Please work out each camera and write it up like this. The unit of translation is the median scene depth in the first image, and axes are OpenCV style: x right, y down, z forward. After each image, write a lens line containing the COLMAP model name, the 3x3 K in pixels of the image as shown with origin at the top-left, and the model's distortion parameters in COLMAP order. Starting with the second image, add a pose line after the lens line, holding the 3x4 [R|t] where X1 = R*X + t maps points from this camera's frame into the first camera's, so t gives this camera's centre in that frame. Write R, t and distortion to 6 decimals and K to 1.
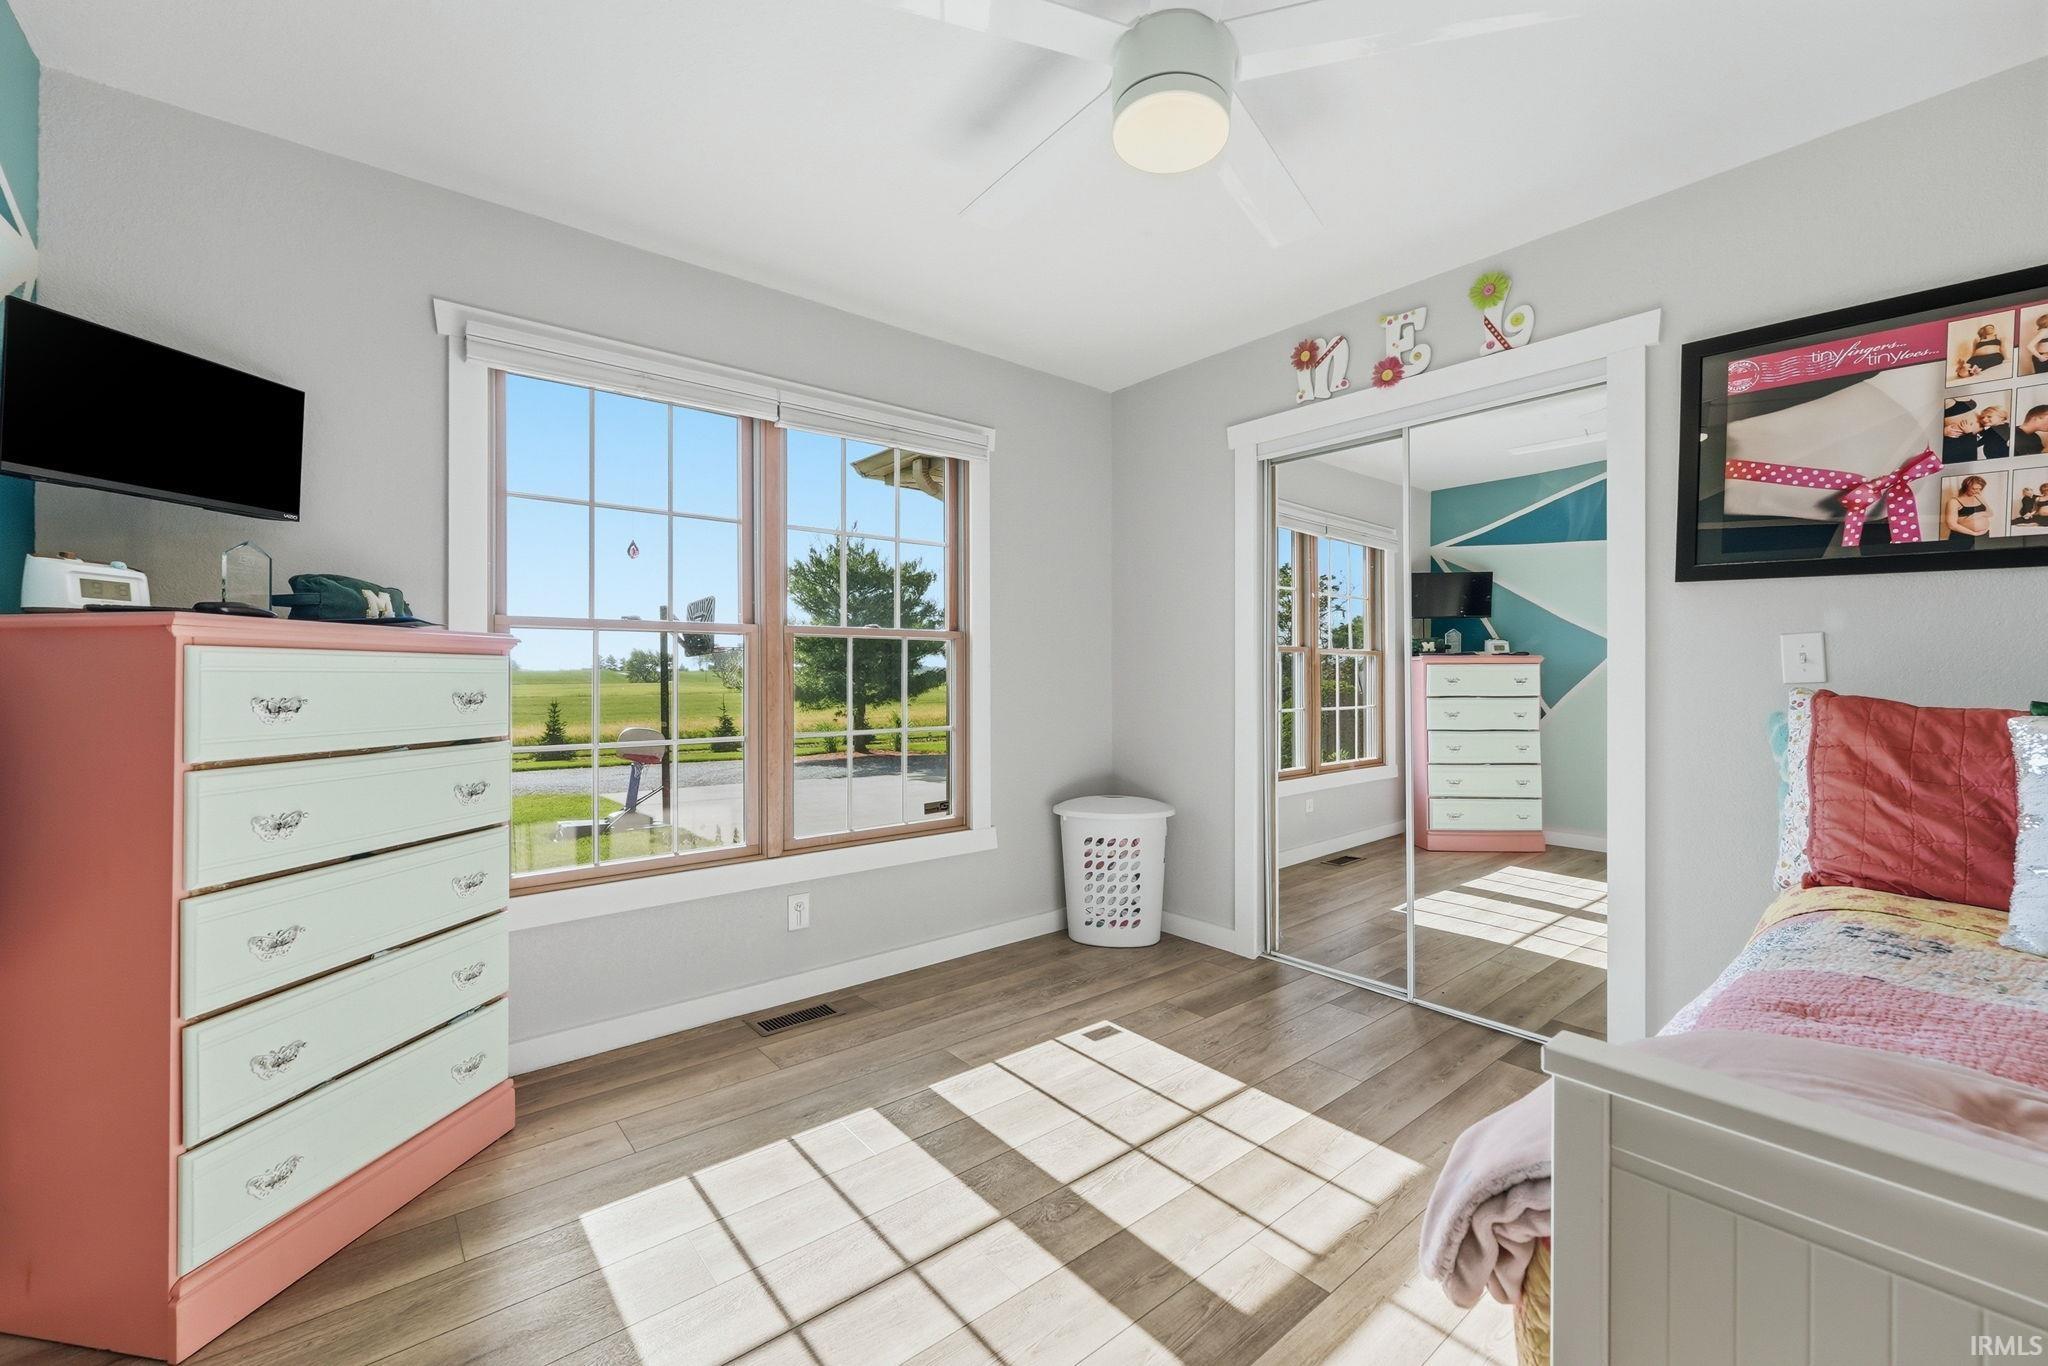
lens RADIAL K [[829.3, 0, 1015.0], [0, 829.3, 684.0], [0, 0, 1]] dist [-0.006155, 0.000654]
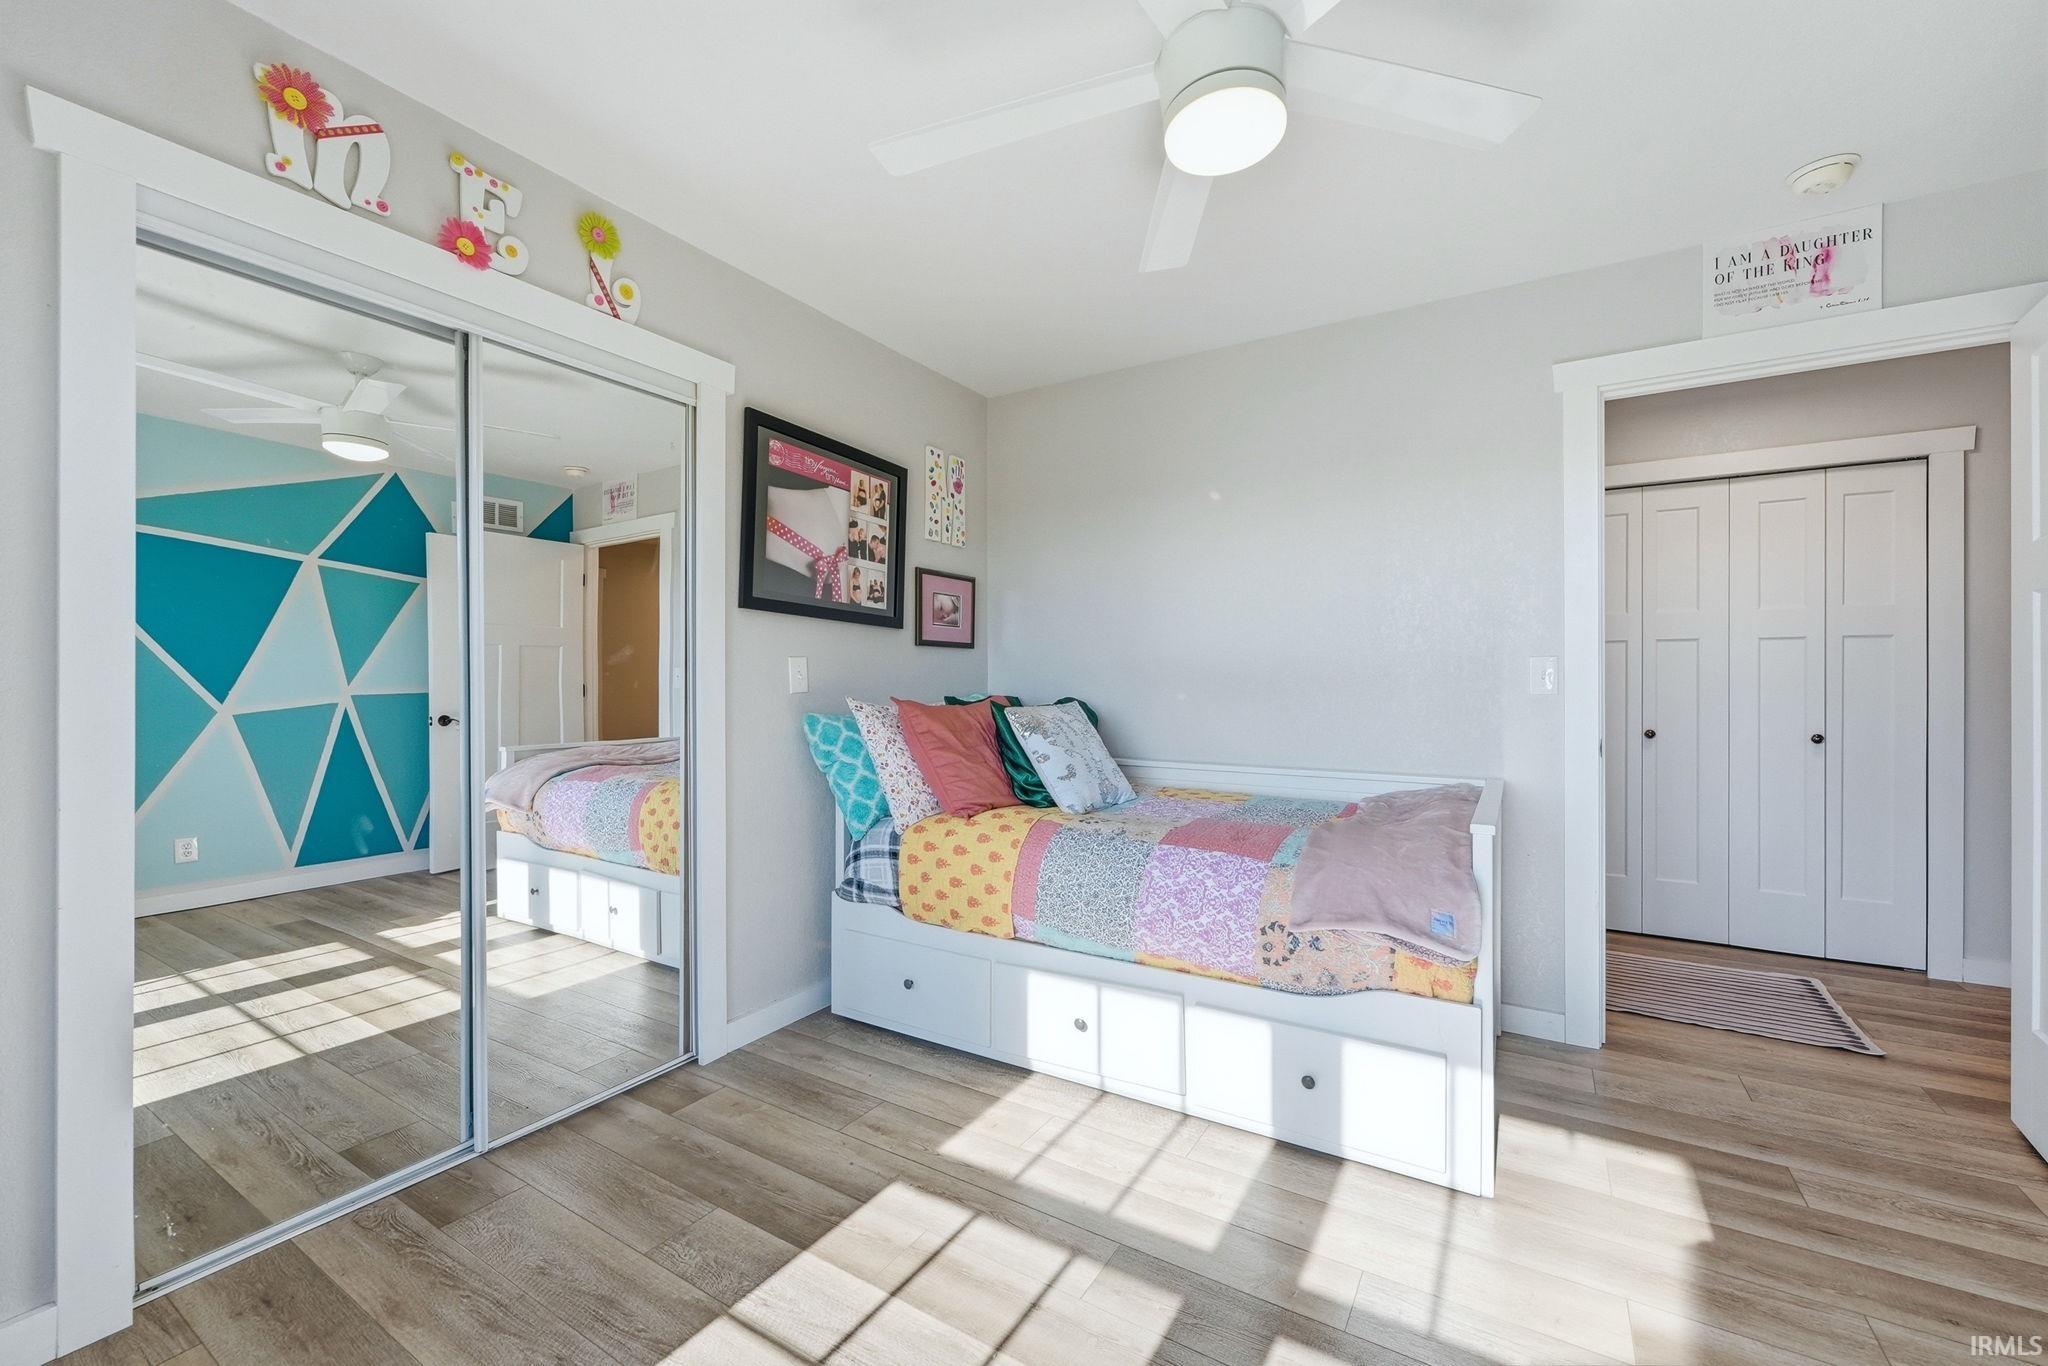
lens RADIAL K [[829.3, 0, 1014.7], [0, 829.3, 676.4], [0, 0, 1]] dist [-0.006155, 0.000654]
pose [[-0.315802, -0.005923, 0.948807, -0.462397], [-0.006311, 0.999972, 0.004142, -0.036132], [-0.948804, -0.004680, -0.315831, 1.076299]]
